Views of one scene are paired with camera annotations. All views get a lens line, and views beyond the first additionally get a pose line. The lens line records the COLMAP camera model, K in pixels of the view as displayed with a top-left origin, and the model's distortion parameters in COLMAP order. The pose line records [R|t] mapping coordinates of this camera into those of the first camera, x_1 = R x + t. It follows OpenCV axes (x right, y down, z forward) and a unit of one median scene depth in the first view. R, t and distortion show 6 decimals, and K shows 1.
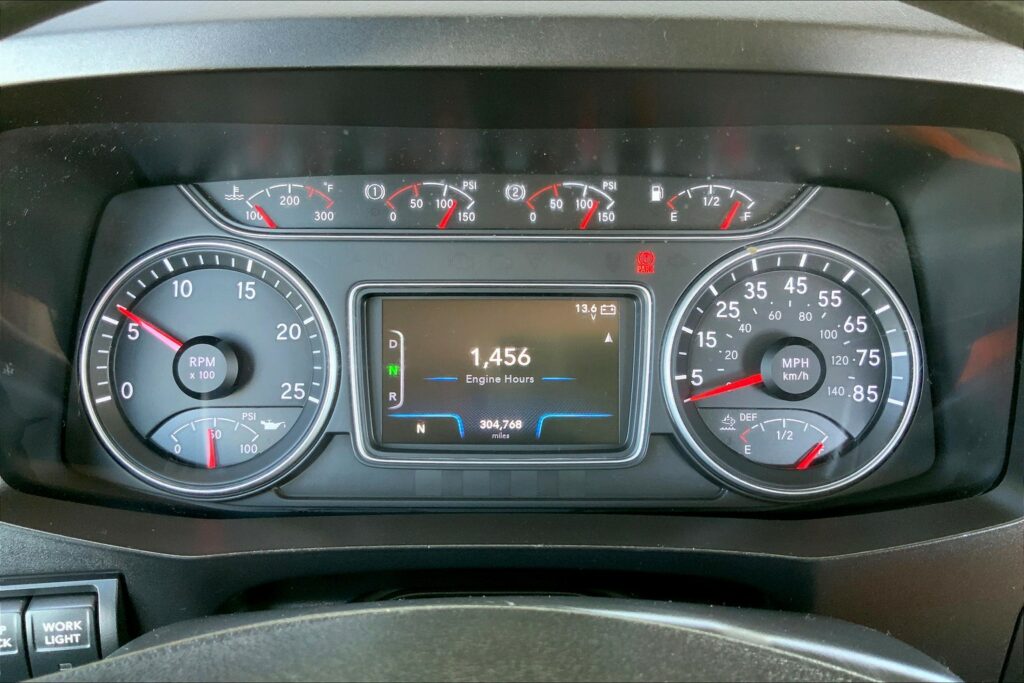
lens RADIAL K [[842.6, 0, 511.2], [0, 842.6, 336.9], [0, 0, 1]] dist [0.070803, -0.152683]
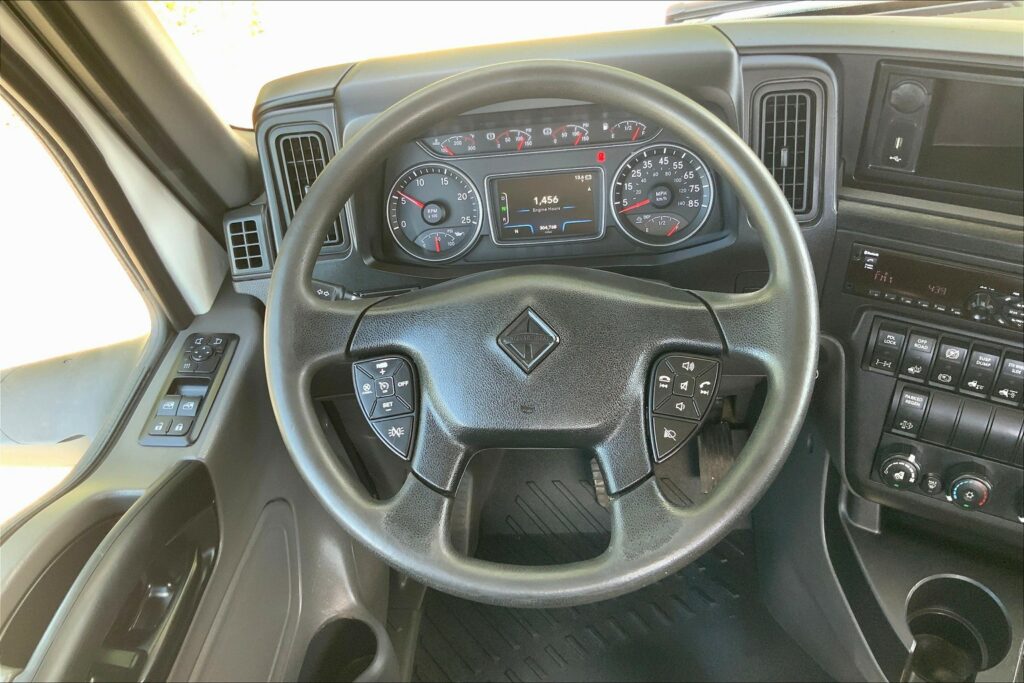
lens RADIAL K [[816.0, 0, 512.7], [0, 816.0, 339.3], [0, 0, 1]] dist [0.093095, -0.228206]
pose [[0.989625, -0.053605, -0.133303, 0.192177], [0.079455, 0.977199, 0.196900, -0.059145], [0.119709, -0.205449, 0.971319, -1.461659]]
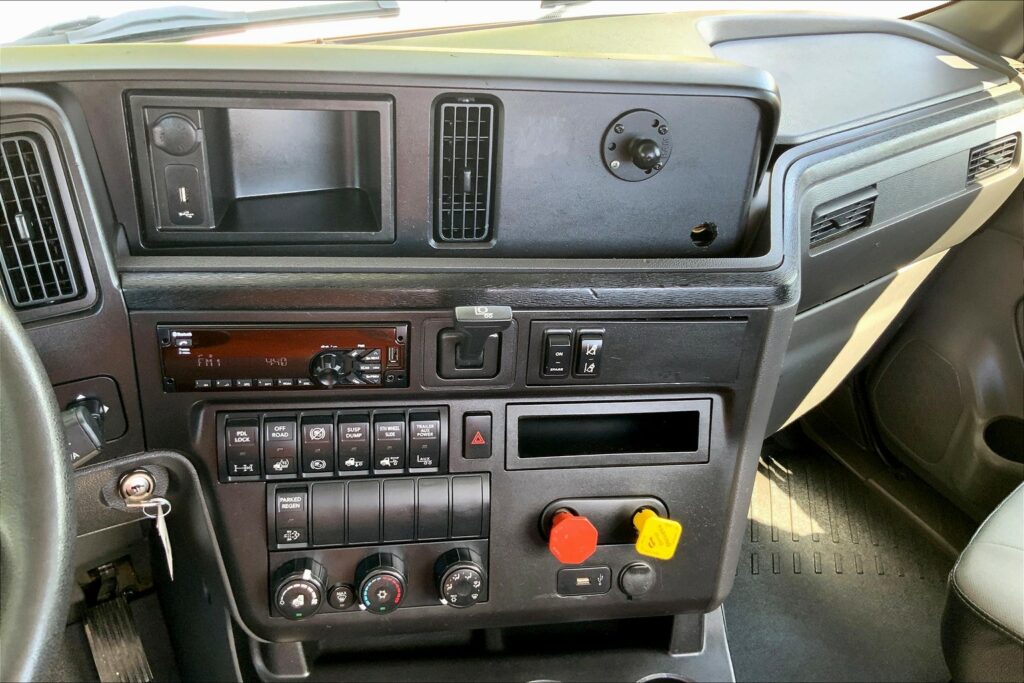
lens RADIAL K [[842.6, 0, 511.2], [0, 842.6, 336.9], [0, 0, 1]] dist [0.070803, -0.152683]
pose [[0.843312, -0.262114, 0.469170, 0.595204], [0.219984, 0.964870, 0.143639, 0.122907], [-0.490338, -0.017923, 0.871348, -1.027445]]
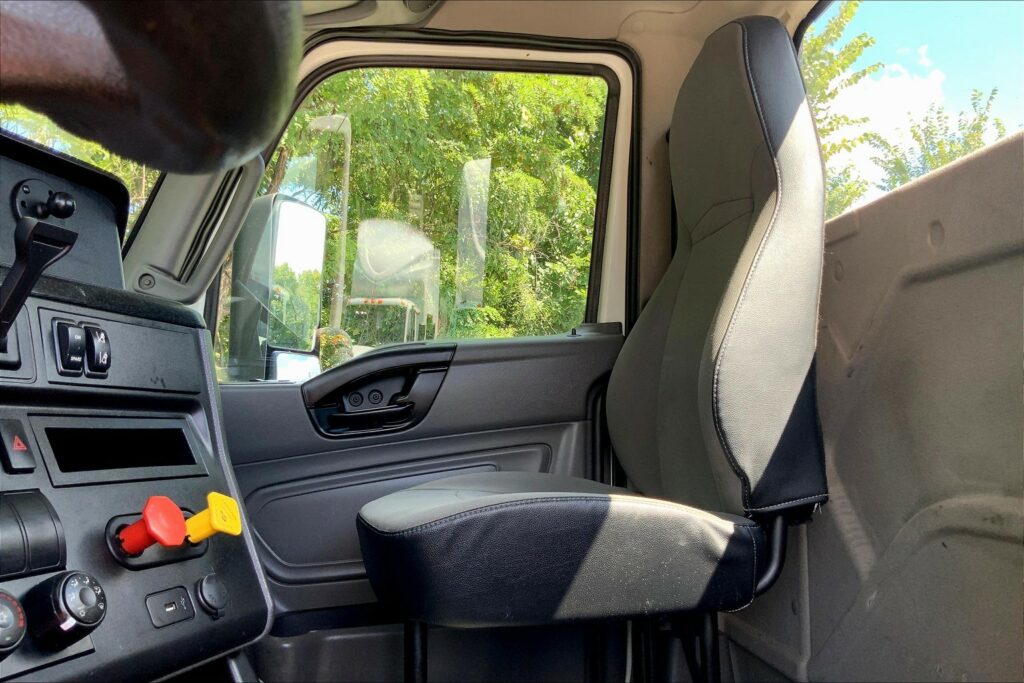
lens RADIAL K [[842.6, 0, 511.2], [0, 842.6, 336.9], [0, 0, 1]] dist [0.070803, -0.152683]
pose [[-0.144886, 0.128032, 0.981130, -0.383148], [0.572045, 0.819913, -0.022519, 0.995785], [-0.807324, 0.557988, -0.192034, 0.085889]]
